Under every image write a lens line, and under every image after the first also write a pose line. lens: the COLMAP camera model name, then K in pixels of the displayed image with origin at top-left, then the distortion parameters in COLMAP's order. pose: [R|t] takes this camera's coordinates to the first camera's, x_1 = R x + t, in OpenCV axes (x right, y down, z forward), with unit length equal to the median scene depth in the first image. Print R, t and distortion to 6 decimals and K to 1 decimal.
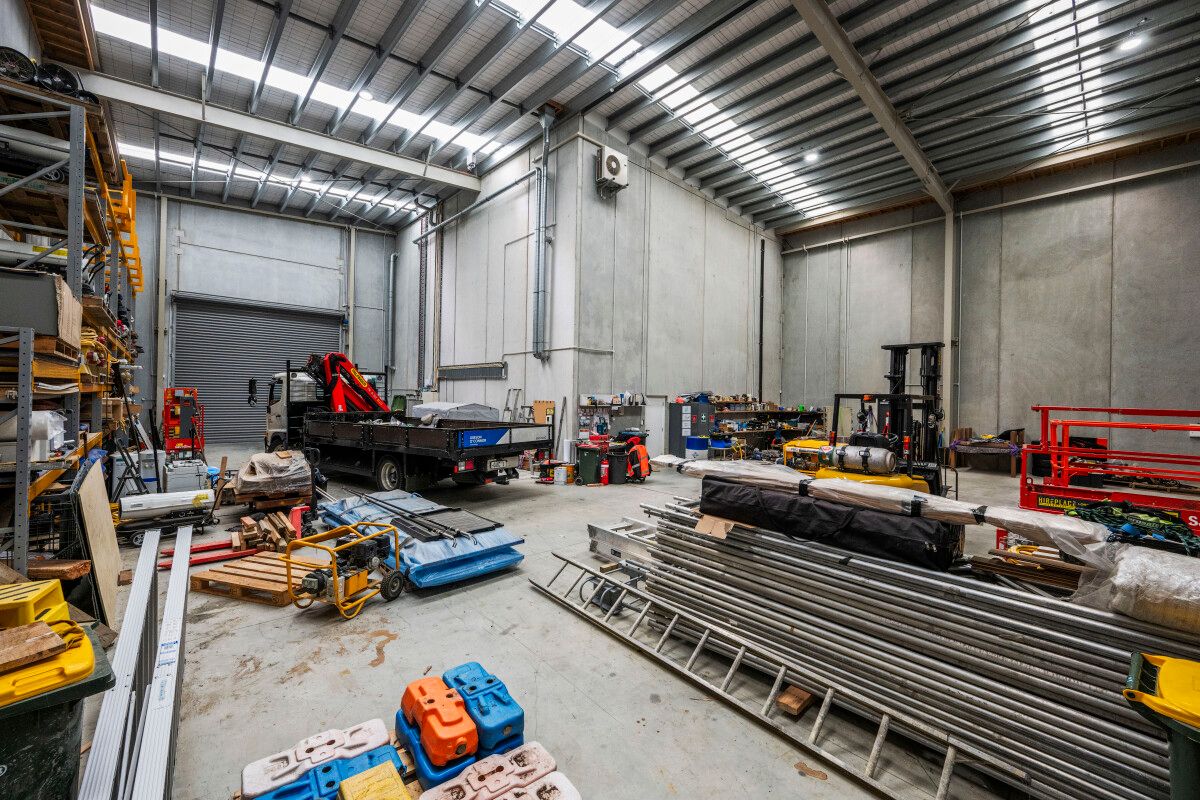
lens RADIAL K [[476.9, 0, 600.0], [0, 476.9, 400.0], [0, 0, 1]] dist [-0.013551, 0.000096]
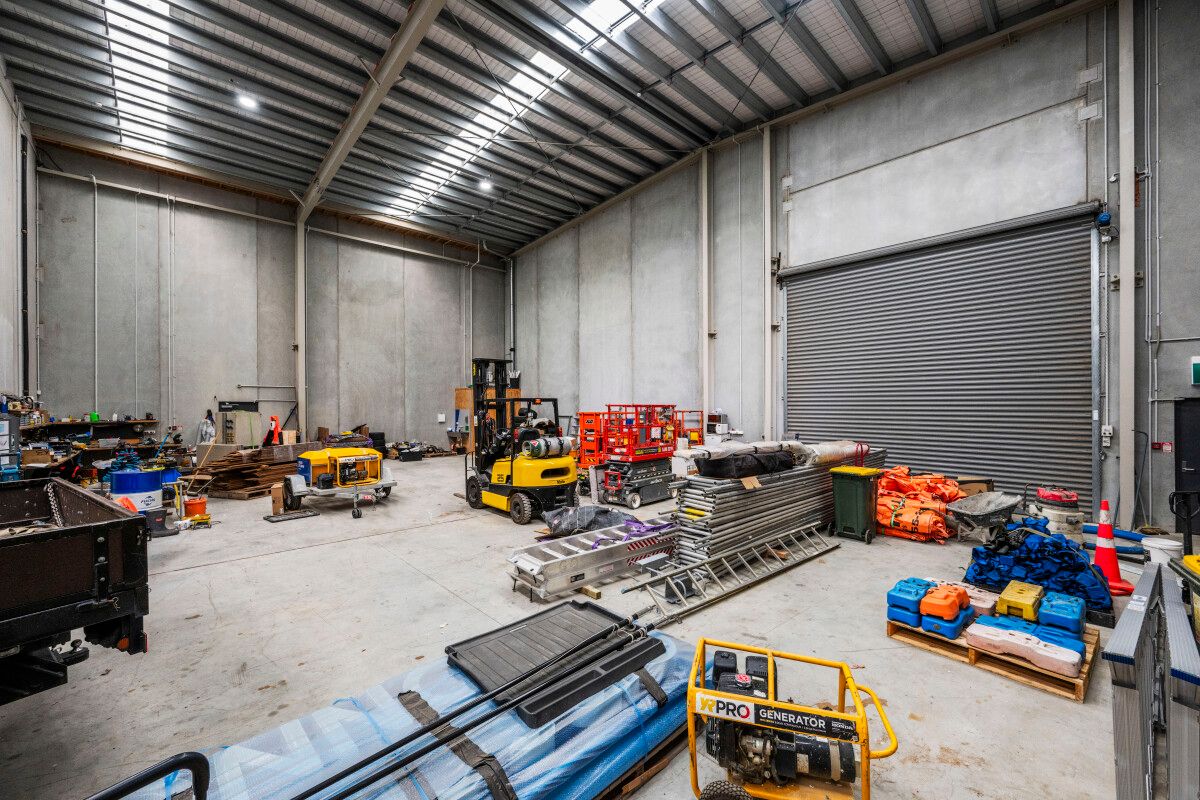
lens RADIAL K [[469.7, 0, 600.0], [0, 469.7, 400.0], [0, 0, 1]] dist [0.014826, 0.000014]
pose [[0.002267, -0.009166, 0.999955, -0.323898], [0.009532, 0.999913, 0.009144, -0.008143], [-0.999952, 0.009510, 0.002354, 0.358048]]
